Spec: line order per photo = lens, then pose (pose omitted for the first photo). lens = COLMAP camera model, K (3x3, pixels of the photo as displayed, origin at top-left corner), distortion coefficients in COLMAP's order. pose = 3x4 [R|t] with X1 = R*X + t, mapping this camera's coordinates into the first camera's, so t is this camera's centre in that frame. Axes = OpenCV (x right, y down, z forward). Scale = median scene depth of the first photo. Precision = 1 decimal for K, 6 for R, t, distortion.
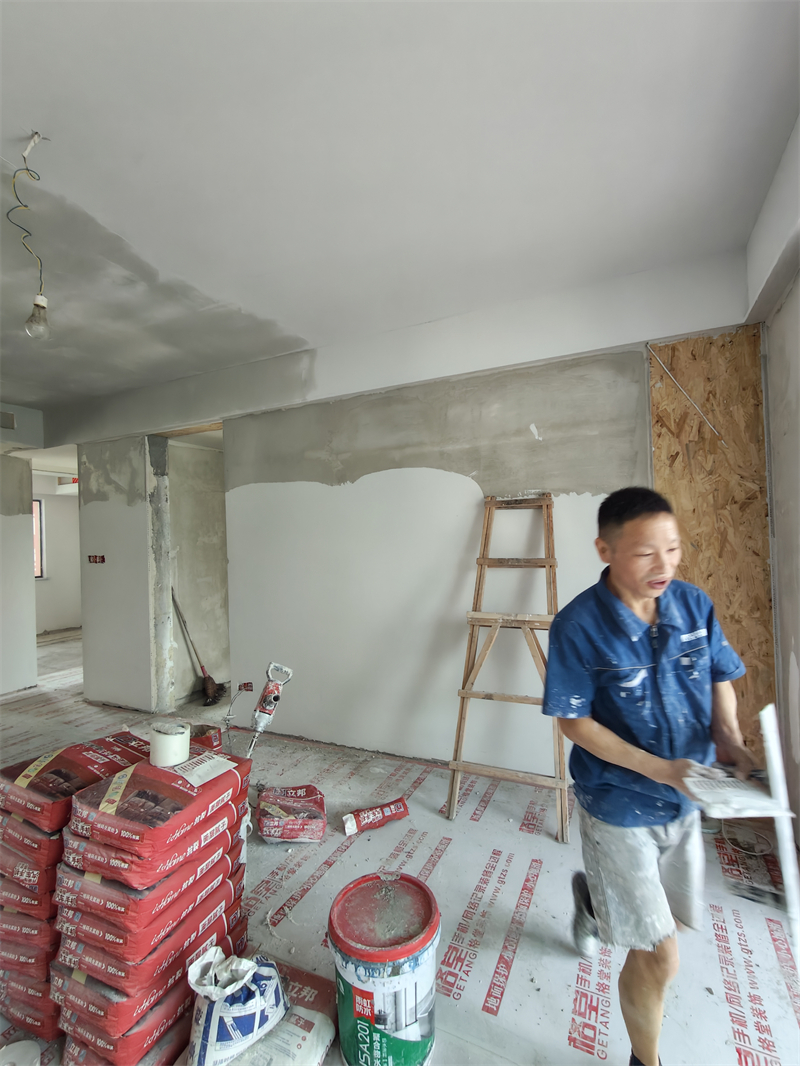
lens RADIAL K [[497.4, 0, 410.3], [0, 497.4, 538.1], [0, 0, 1]] dist [-0.002544, 0.001649]
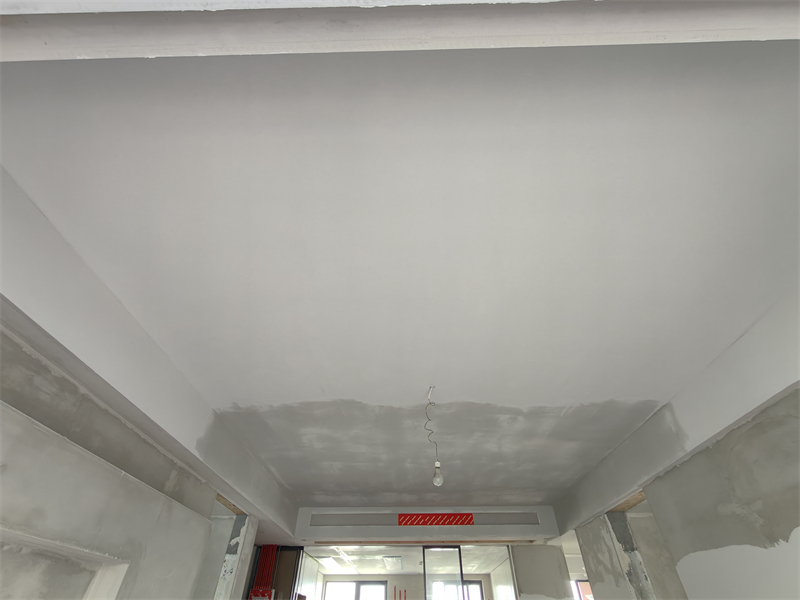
lens RADIAL K [[373.3, 0, 400.4], [0, 373.3, 277.9], [0, 0, 1]] dist [-0.002544, 0.001649]
pose [[0.383690, -0.615884, -0.688091, 0.373134], [-0.009579, 0.742427, -0.669859, -0.016307], [0.923412, 0.263609, 0.278962, 0.135244]]
